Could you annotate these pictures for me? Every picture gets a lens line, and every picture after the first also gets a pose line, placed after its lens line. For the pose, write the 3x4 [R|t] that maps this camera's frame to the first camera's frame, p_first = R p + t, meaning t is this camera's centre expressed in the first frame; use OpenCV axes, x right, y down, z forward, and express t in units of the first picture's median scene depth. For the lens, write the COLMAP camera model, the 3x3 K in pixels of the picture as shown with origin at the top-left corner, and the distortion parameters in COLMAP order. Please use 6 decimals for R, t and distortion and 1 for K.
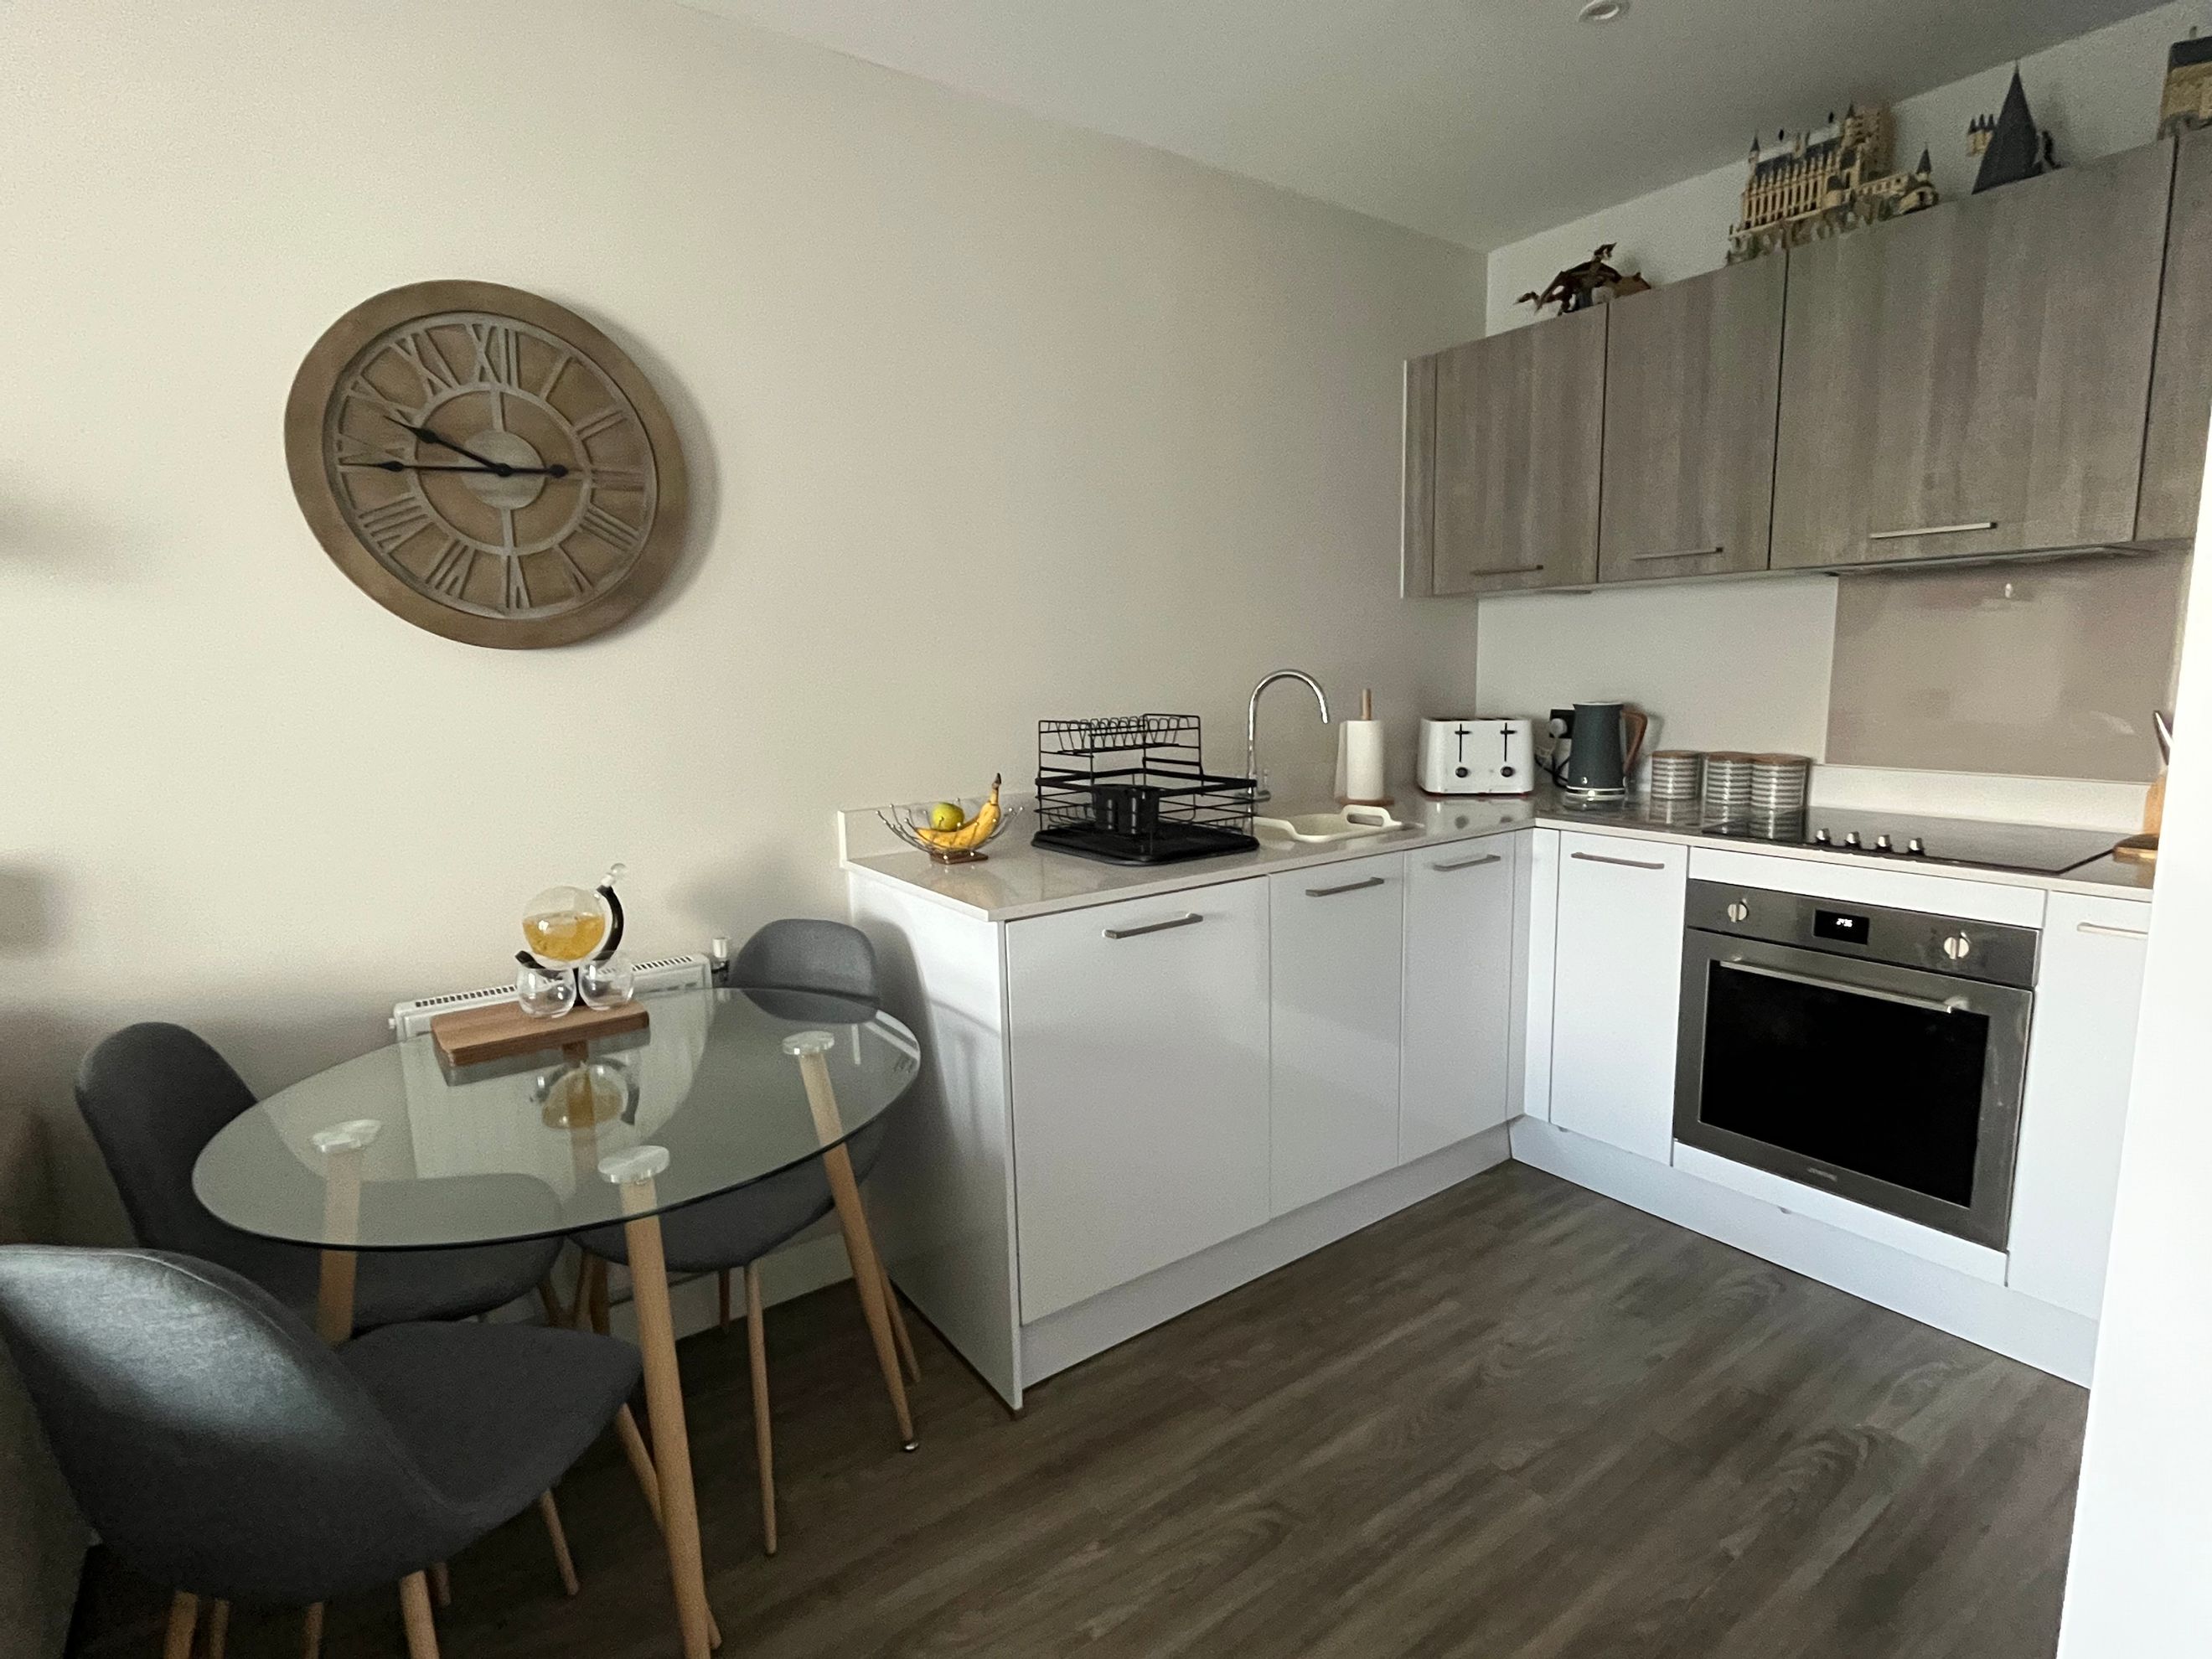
lens RADIAL K [[1104.9, 0, 1106.0], [0, 1104.9, 829.5], [0, 0, 1]] dist [-0.000909, 0.000148]
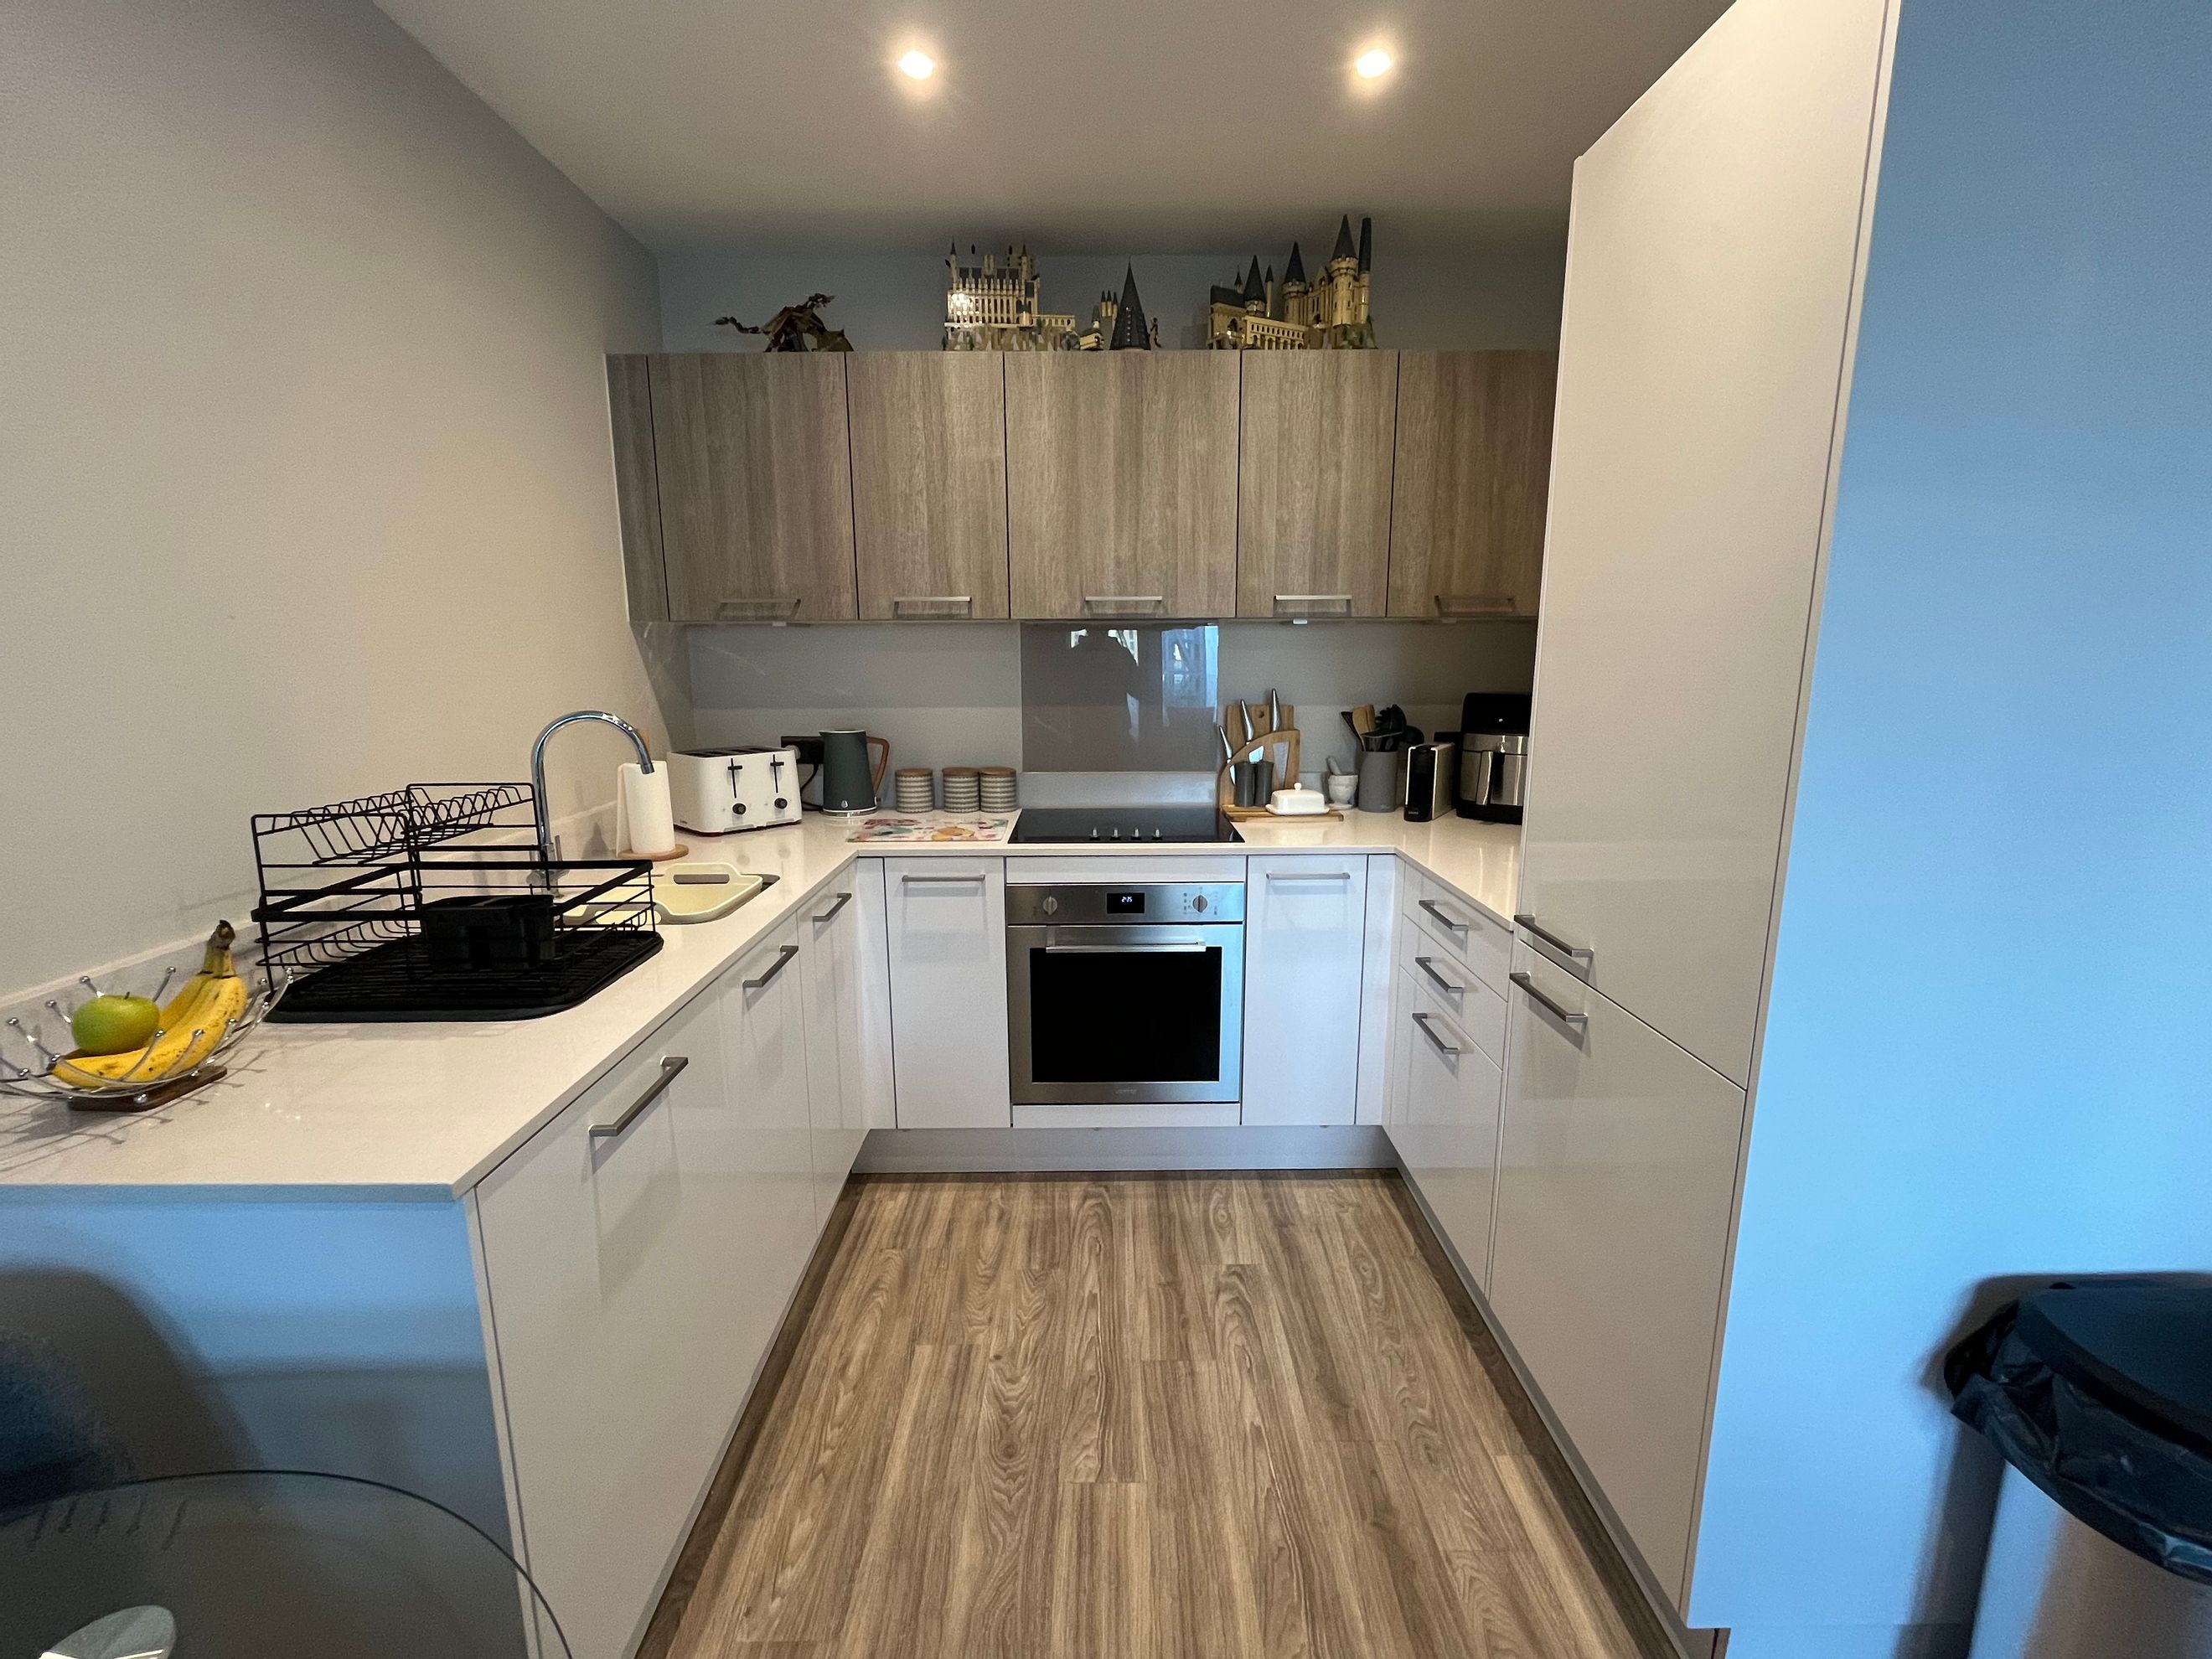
lens RADIAL K [[954.5, 0, 1106.0], [0, 954.5, 829.5], [0, 0, 1]] dist [0.000869, 0.000117]
pose [[0.573998, -0.130661, 0.808365, -0.214580], [0.116386, 0.990183, 0.077406, -0.076964], [-0.810543, 0.049652, 0.583570, 0.320298]]
